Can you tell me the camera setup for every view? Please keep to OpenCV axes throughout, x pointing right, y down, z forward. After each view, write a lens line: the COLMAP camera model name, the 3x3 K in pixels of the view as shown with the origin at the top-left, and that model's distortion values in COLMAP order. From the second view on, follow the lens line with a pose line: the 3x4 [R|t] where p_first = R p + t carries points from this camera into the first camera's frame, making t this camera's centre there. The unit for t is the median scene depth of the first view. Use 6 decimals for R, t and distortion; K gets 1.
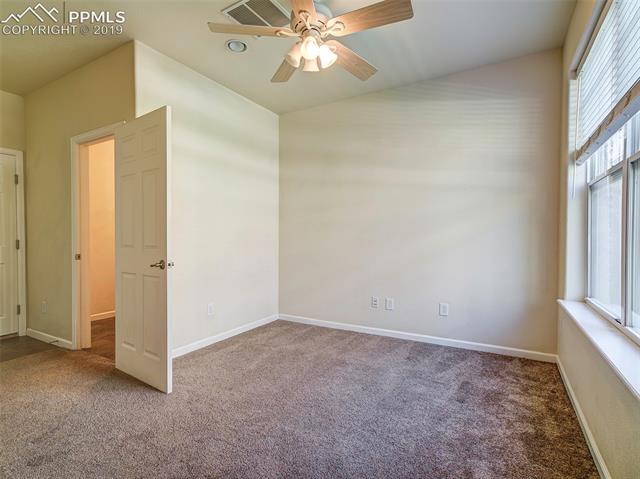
lens RADIAL K [[327.5, 0, 320.0], [0, 327.5, 238.0], [0, 0, 1]] dist [0.000704, 0.008974]
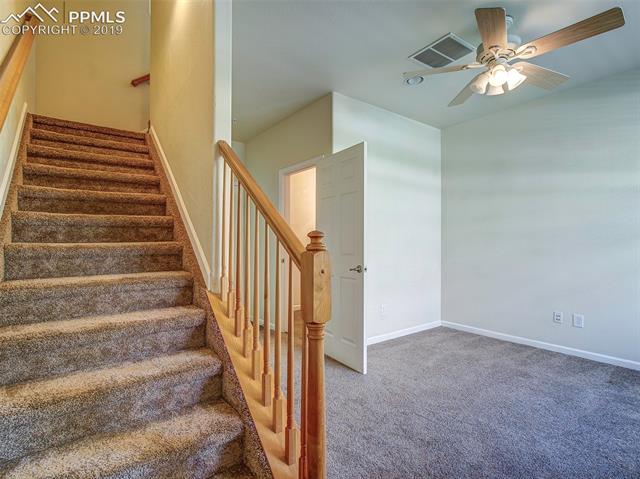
lens RADIAL K [[327.5, 0, 320.0], [0, 327.5, 238.0], [0, 0, 1]] dist [0.000704, 0.008974]
pose [[0.917201, -0.003576, -0.398408, -0.103862], [-0.005400, 0.999756, -0.021405, -0.007461], [0.398387, 0.021784, 0.916959, -0.170224]]
